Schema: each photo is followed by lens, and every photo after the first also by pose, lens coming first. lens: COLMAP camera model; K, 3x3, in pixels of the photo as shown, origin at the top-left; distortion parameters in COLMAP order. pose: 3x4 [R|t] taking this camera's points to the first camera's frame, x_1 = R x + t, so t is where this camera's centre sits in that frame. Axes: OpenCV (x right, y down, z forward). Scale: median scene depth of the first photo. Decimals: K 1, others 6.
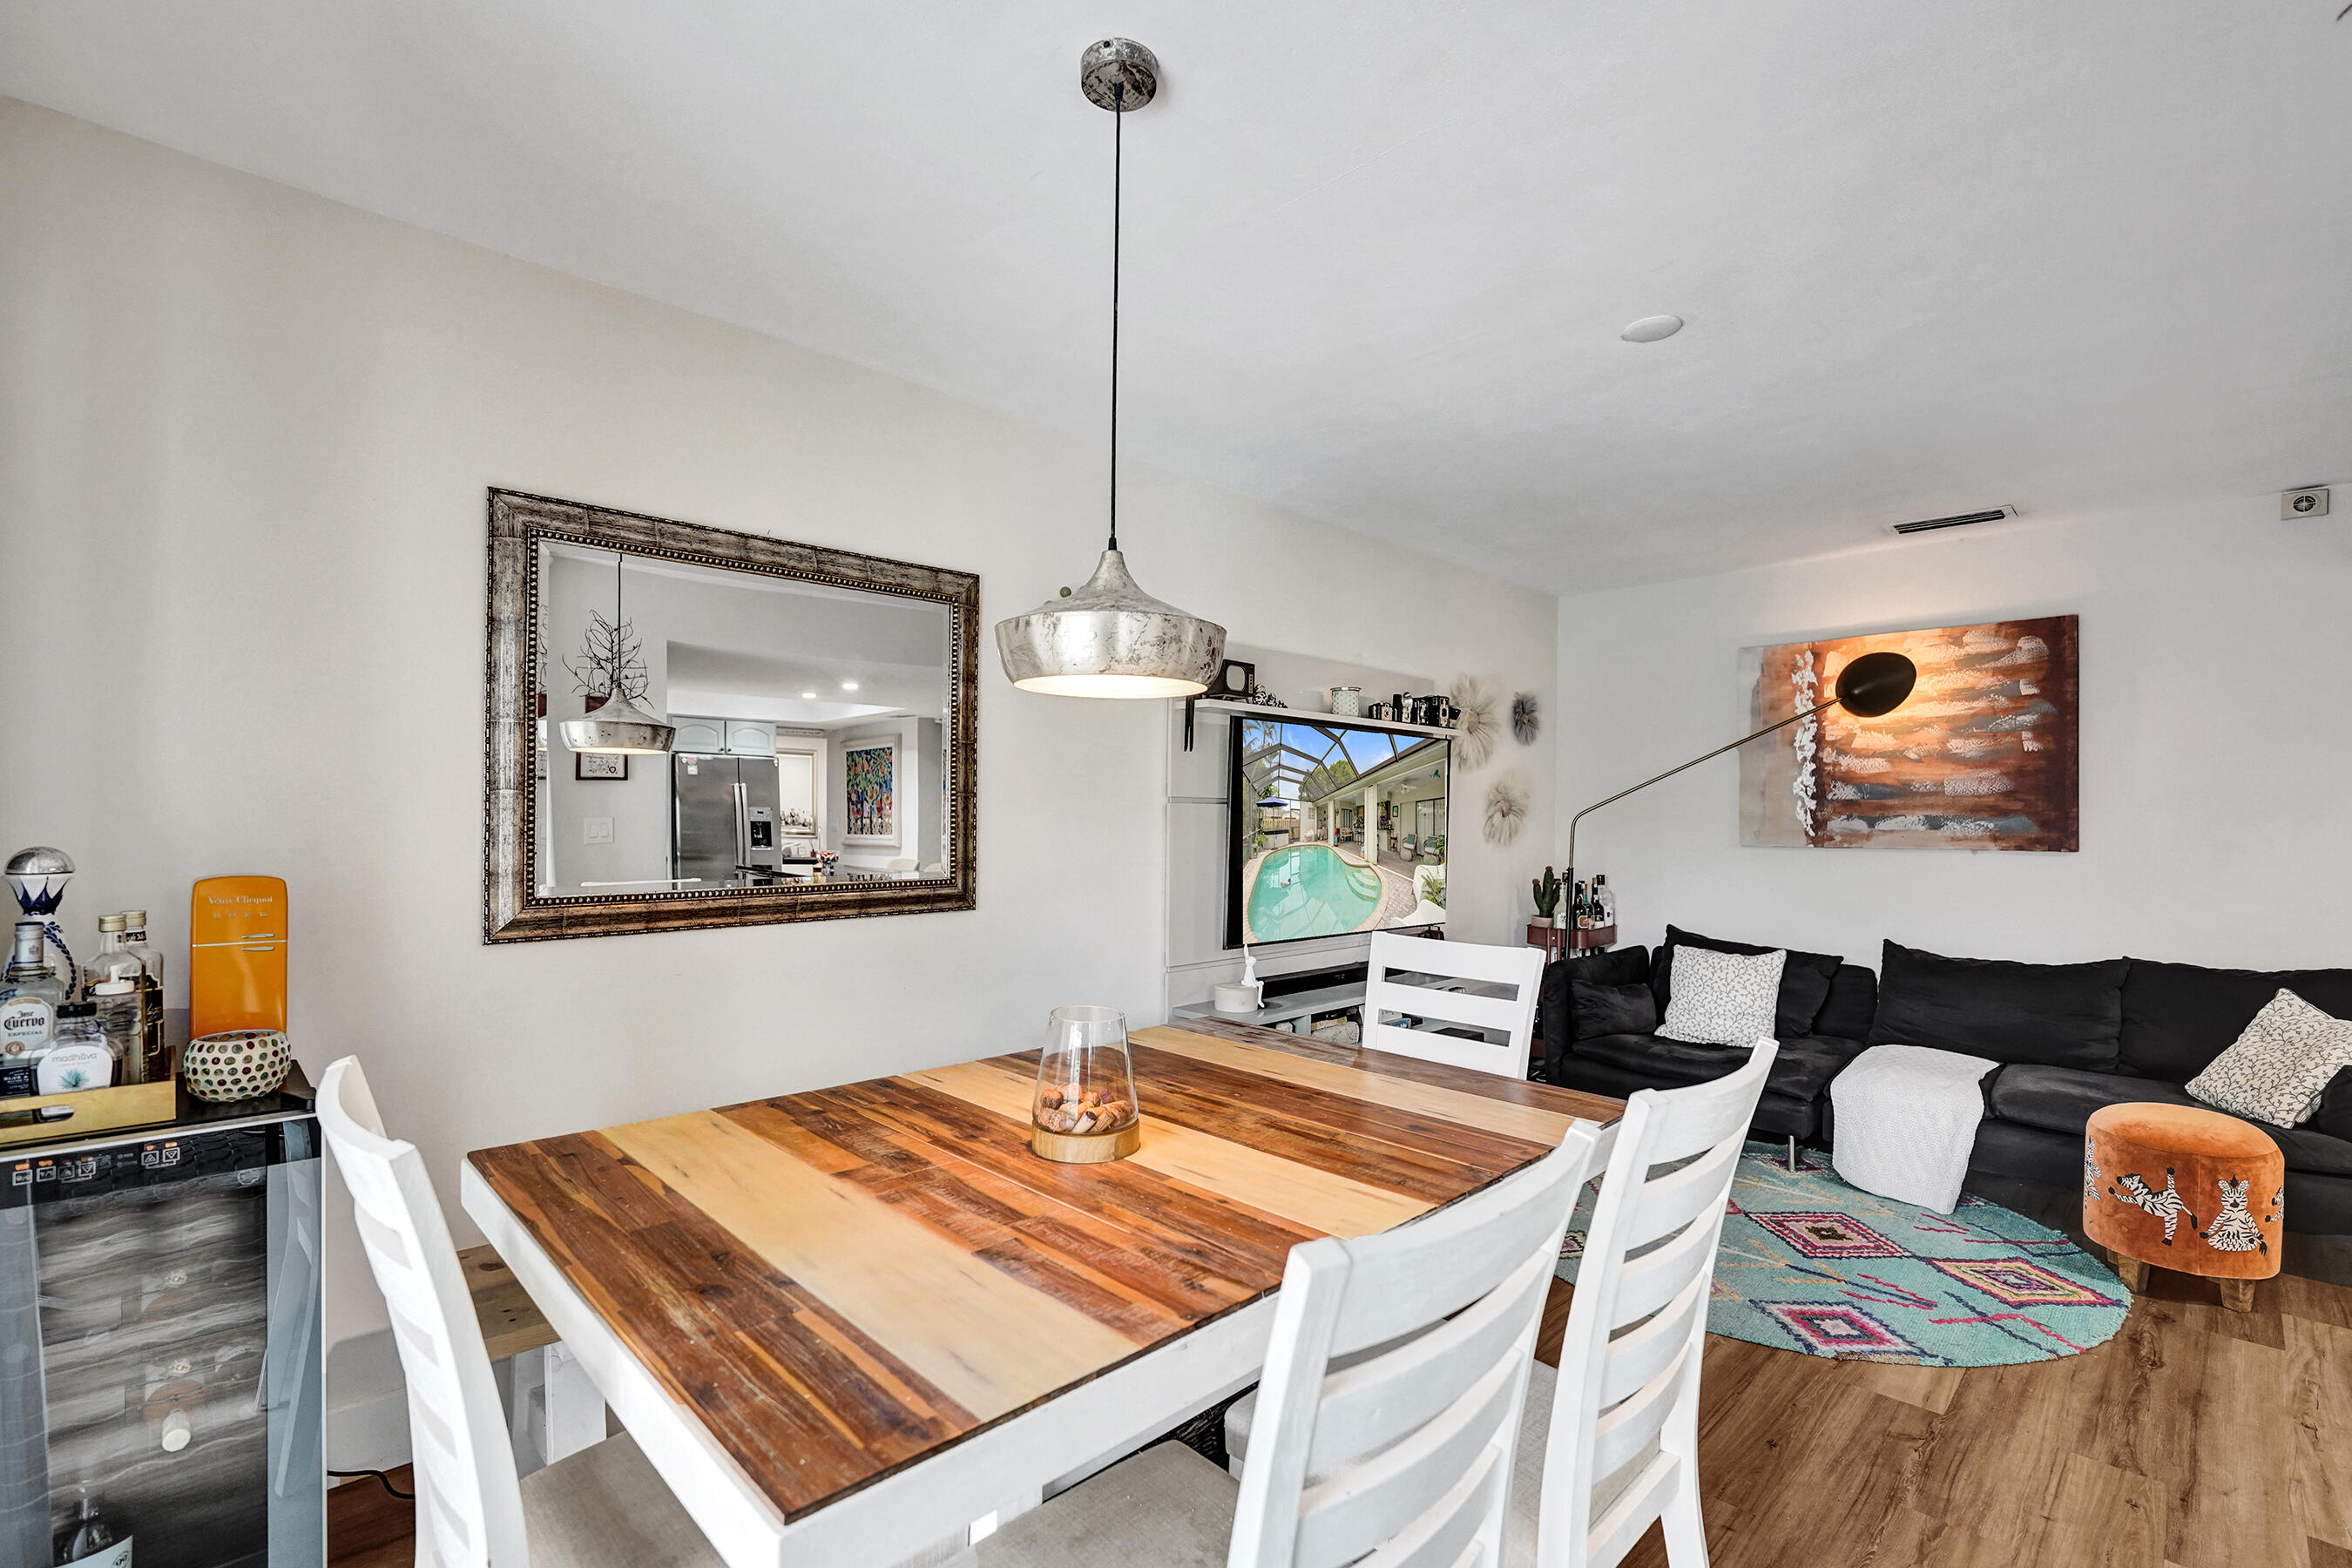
lens RADIAL K [[1040.9, 0, 1176.0], [0, 1040.9, 784.0], [0, 0, 1]] dist [-0.021332, -0.000126]
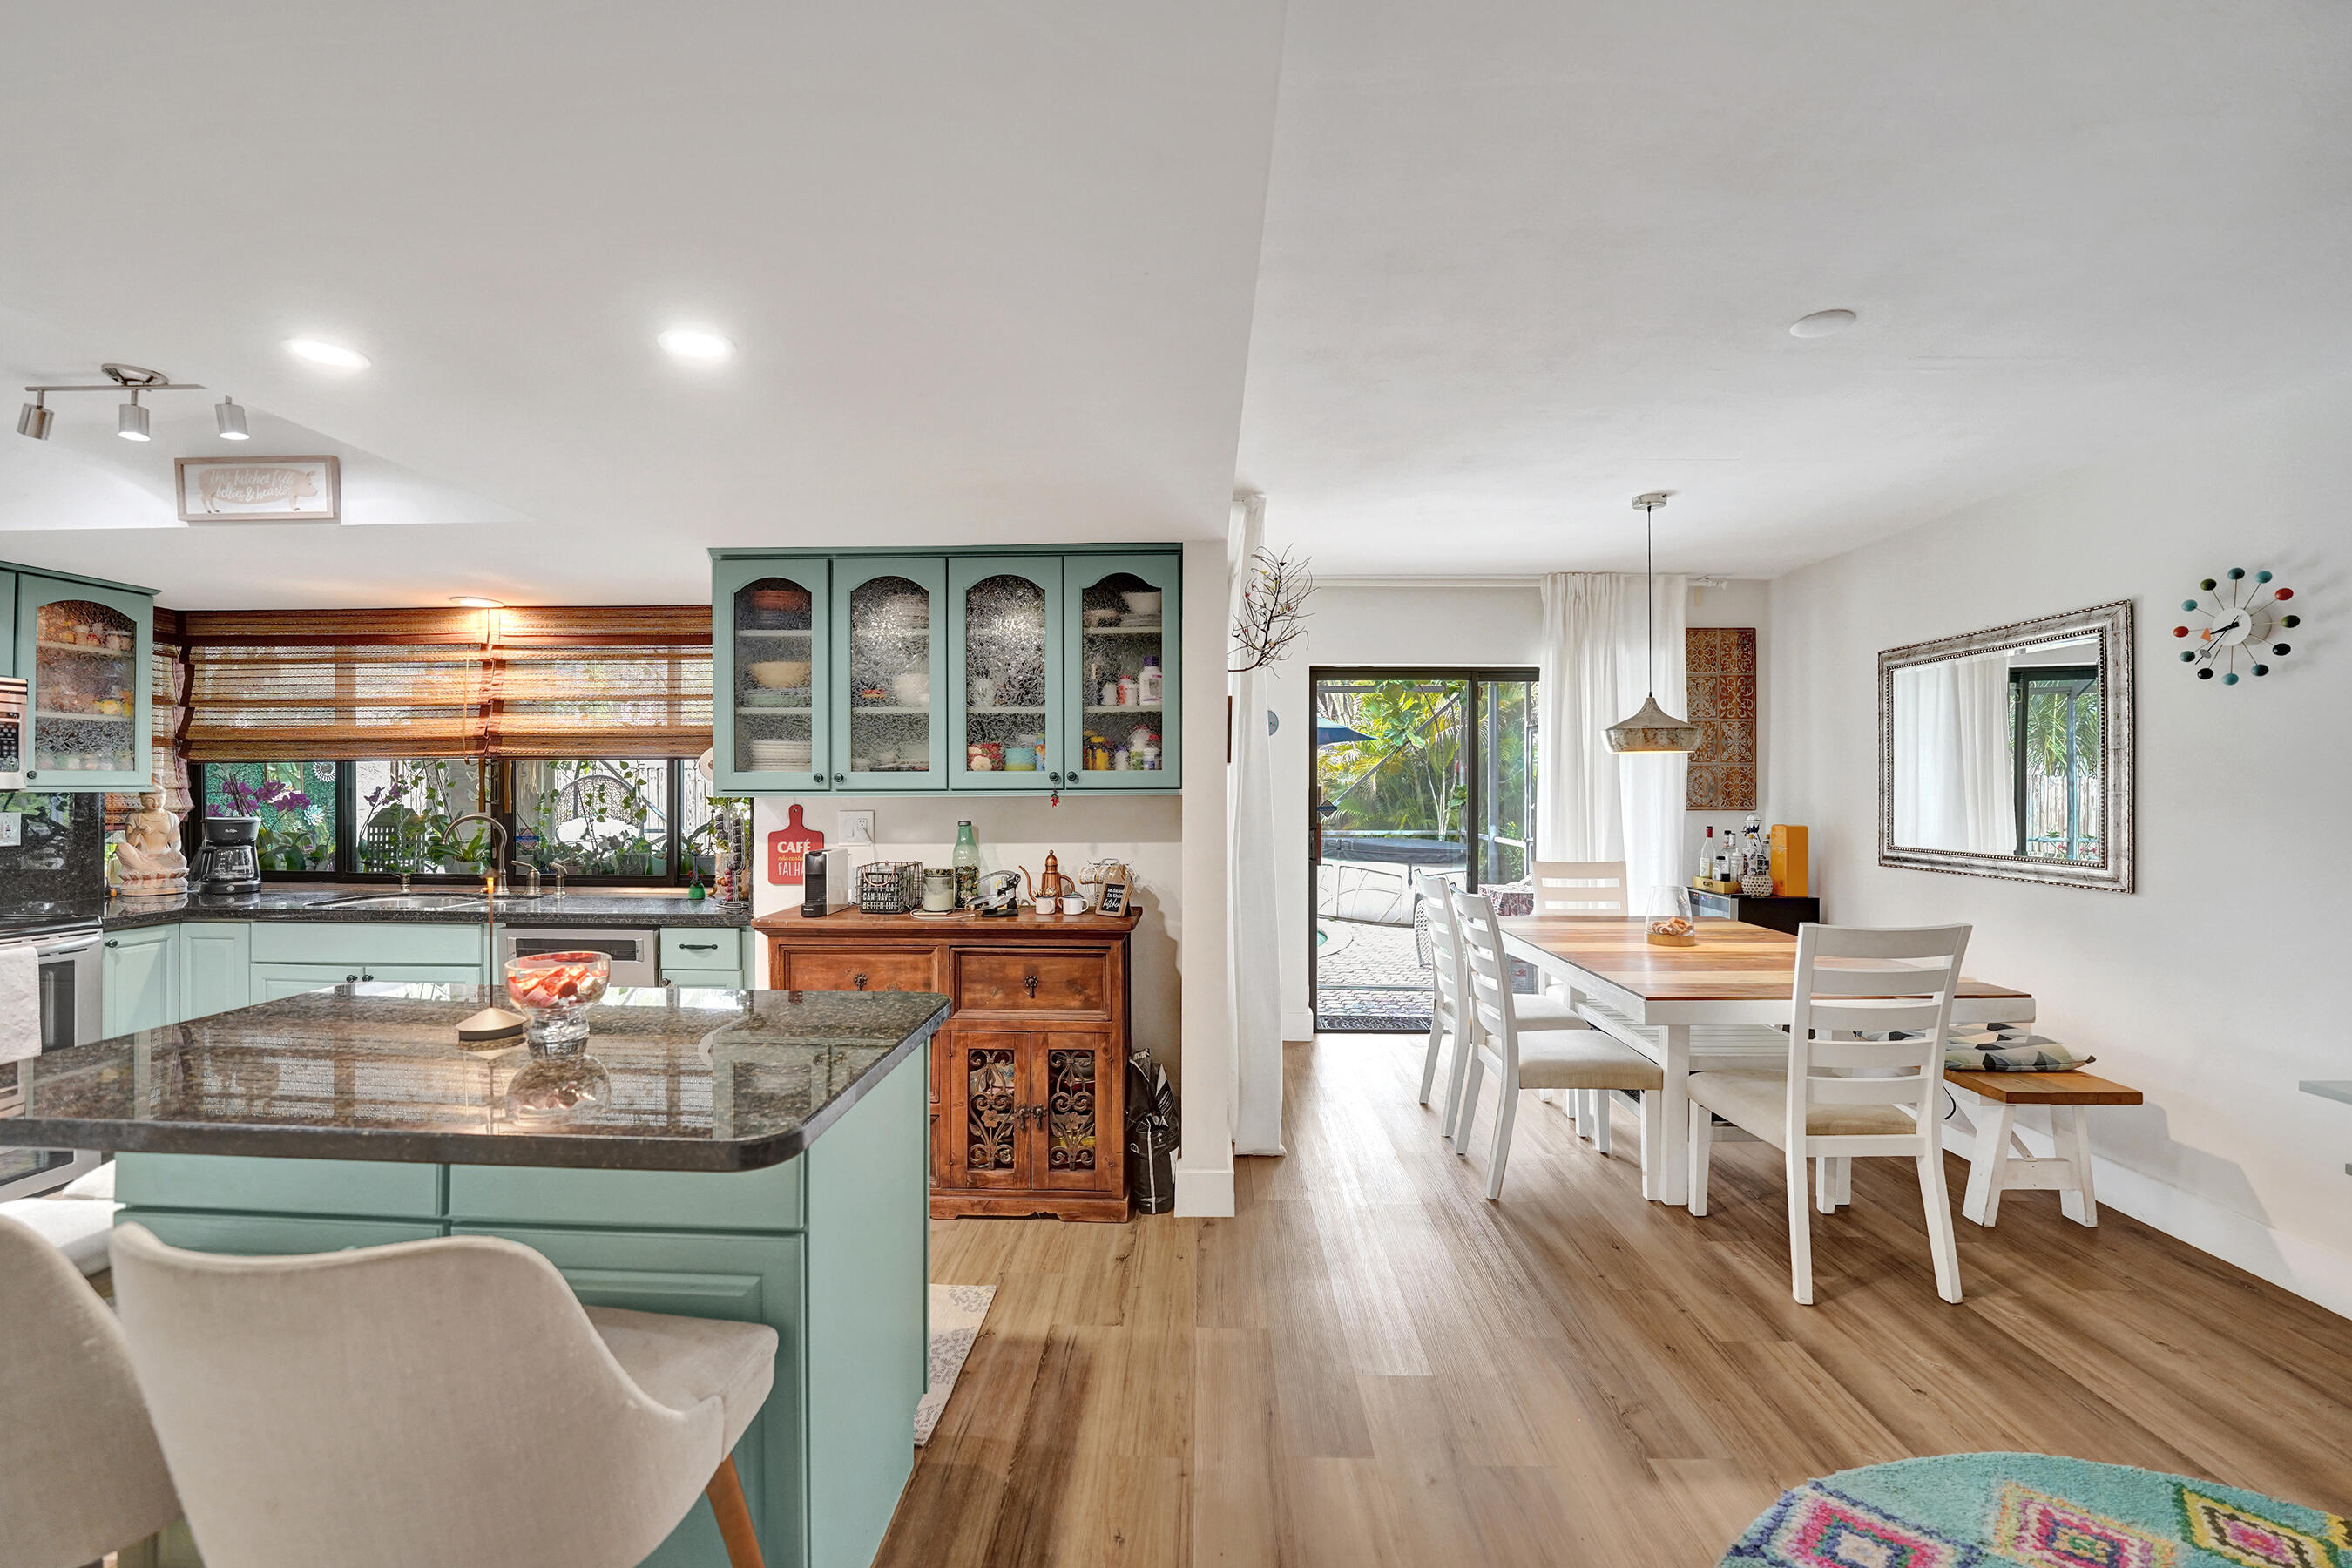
lens RADIAL K [[985.7, 0, 1176.0], [0, 985.7, 784.0], [0, 0, 1]] dist [-0.025799, 0.004315]
pose [[-0.721469, -0.008954, -0.692389, 1.747264], [0.012700, 0.999577, -0.026159, 0.019844], [0.692331, -0.027667, -0.721050, 1.408527]]
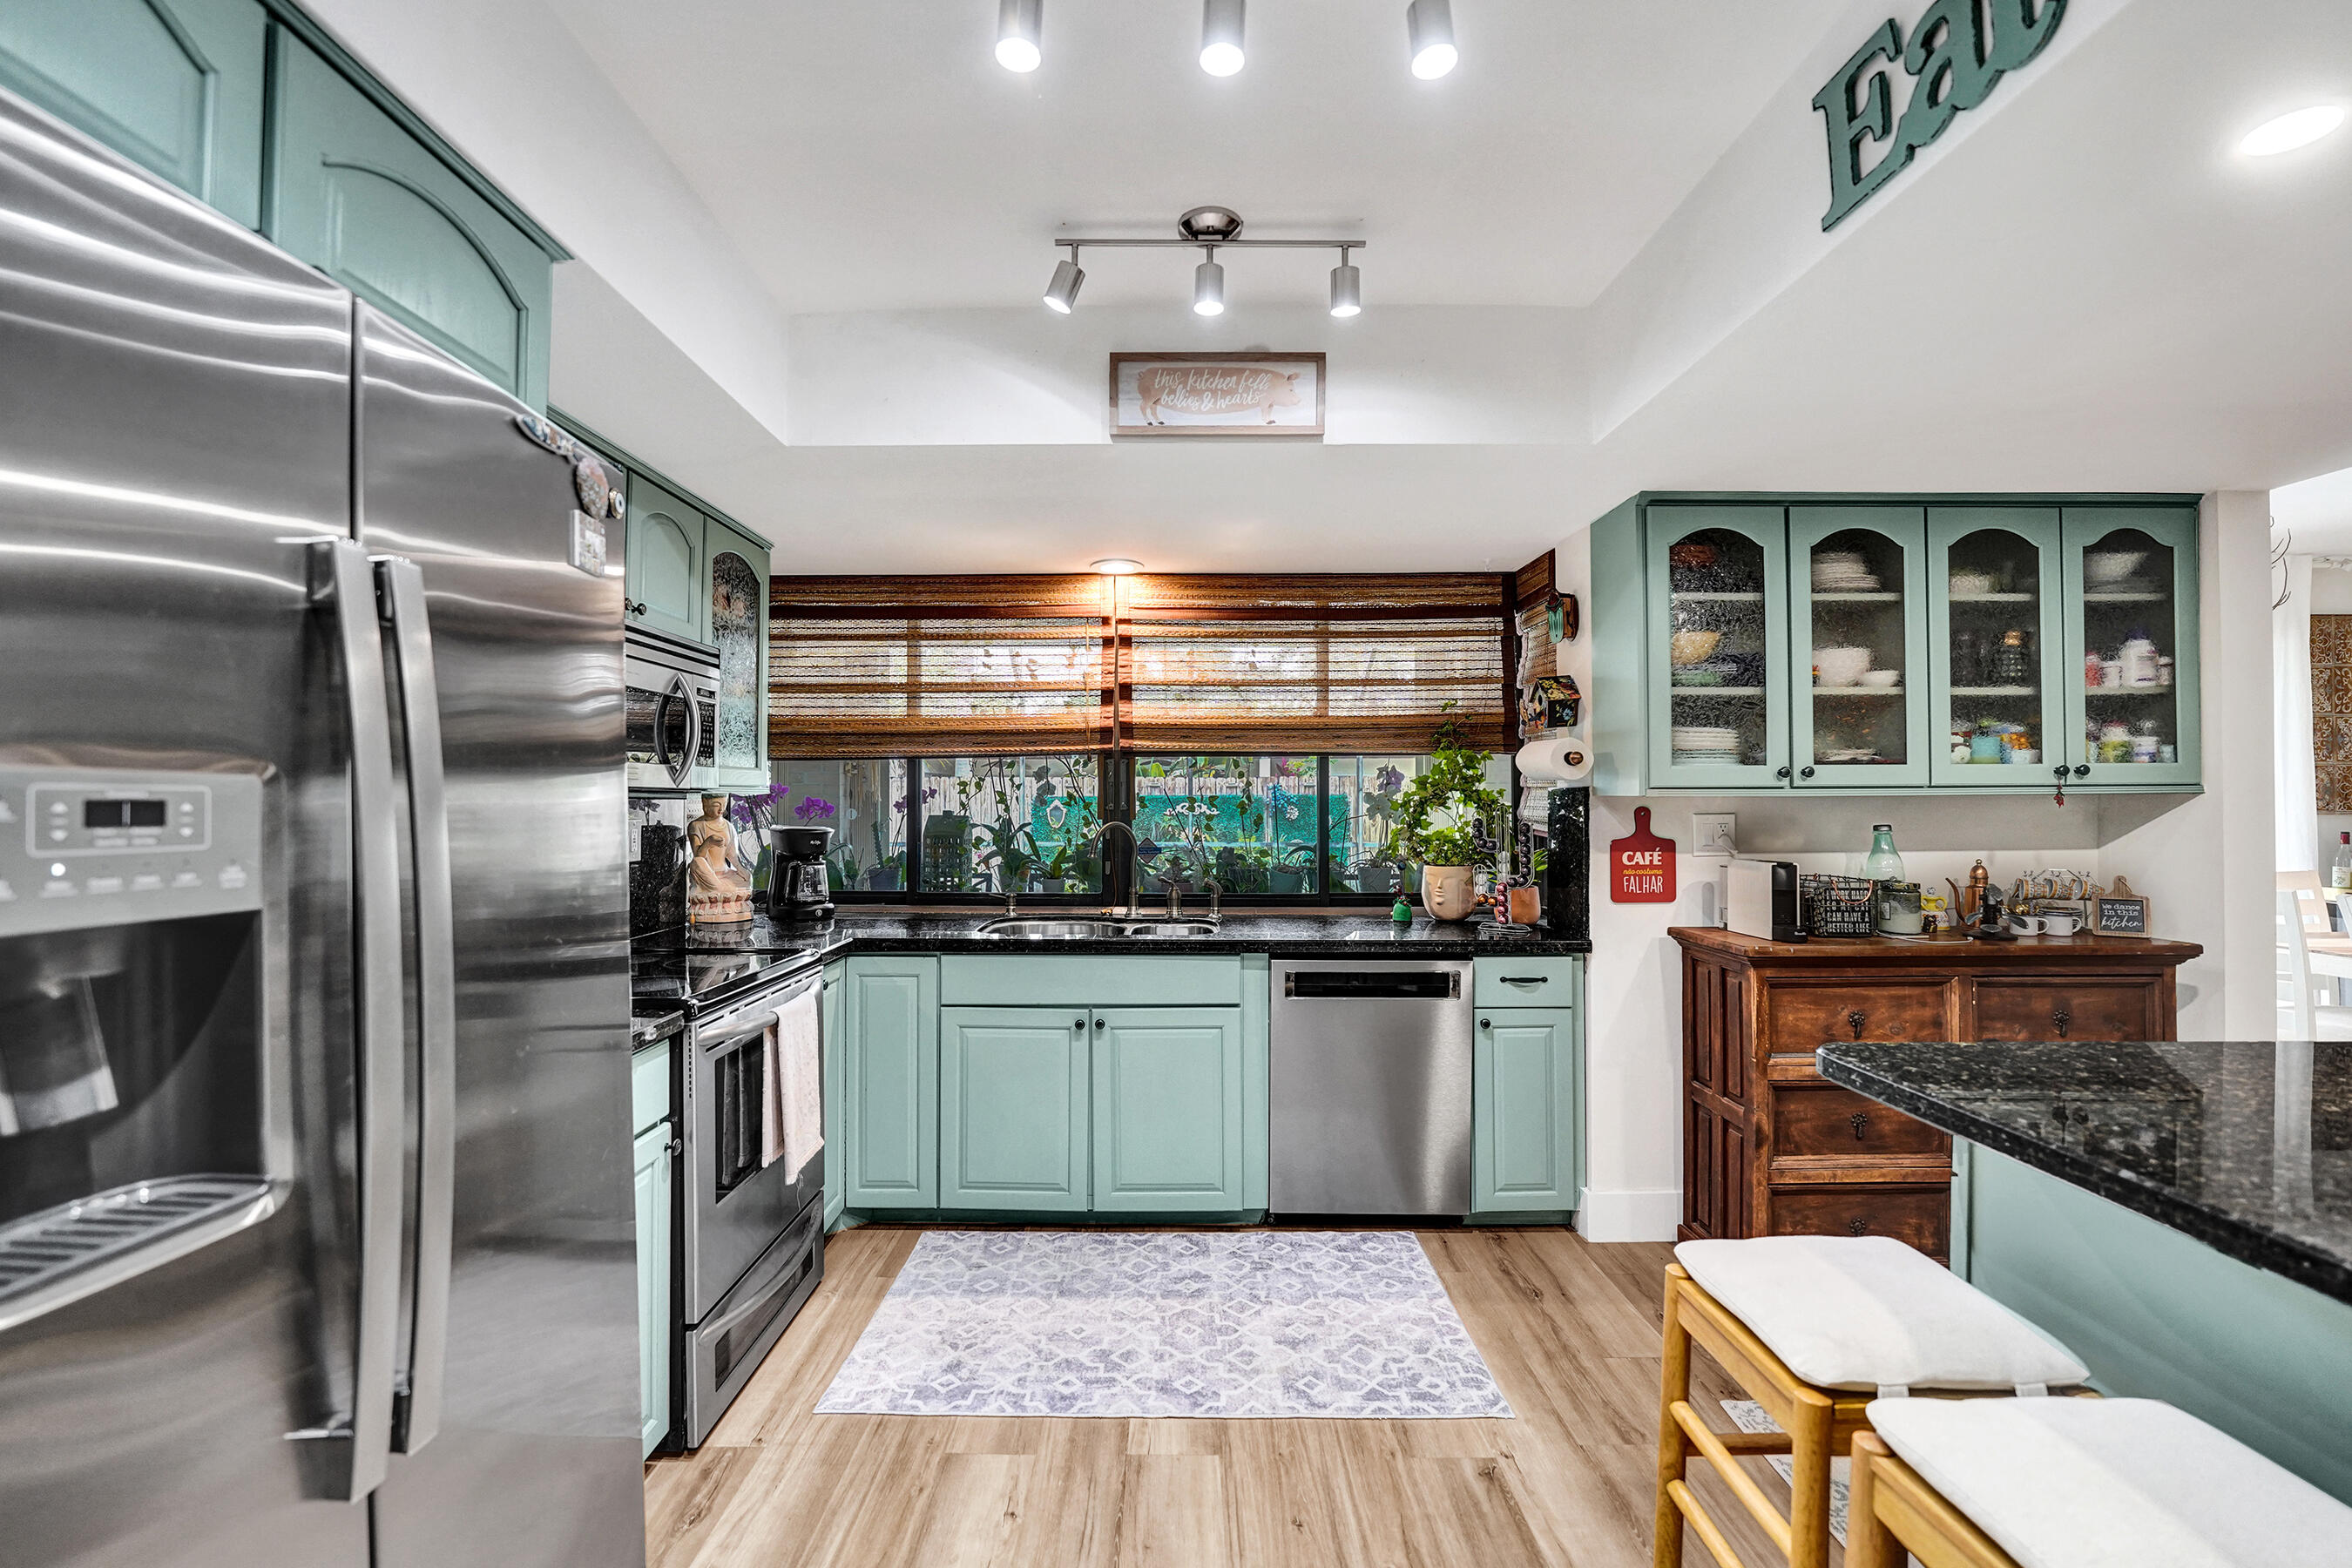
lens RADIAL K [[1006.6, 0, 1167.5], [0, 1006.6, 790.6], [0, 0, 1]] dist [-0.021195, 0.000081]
pose [[-0.704463, -0.010301, -0.709666, 2.516536], [0.015519, 0.999432, -0.029913, 0.012284], [0.709571, -0.032086, -0.703903, 0.301828]]
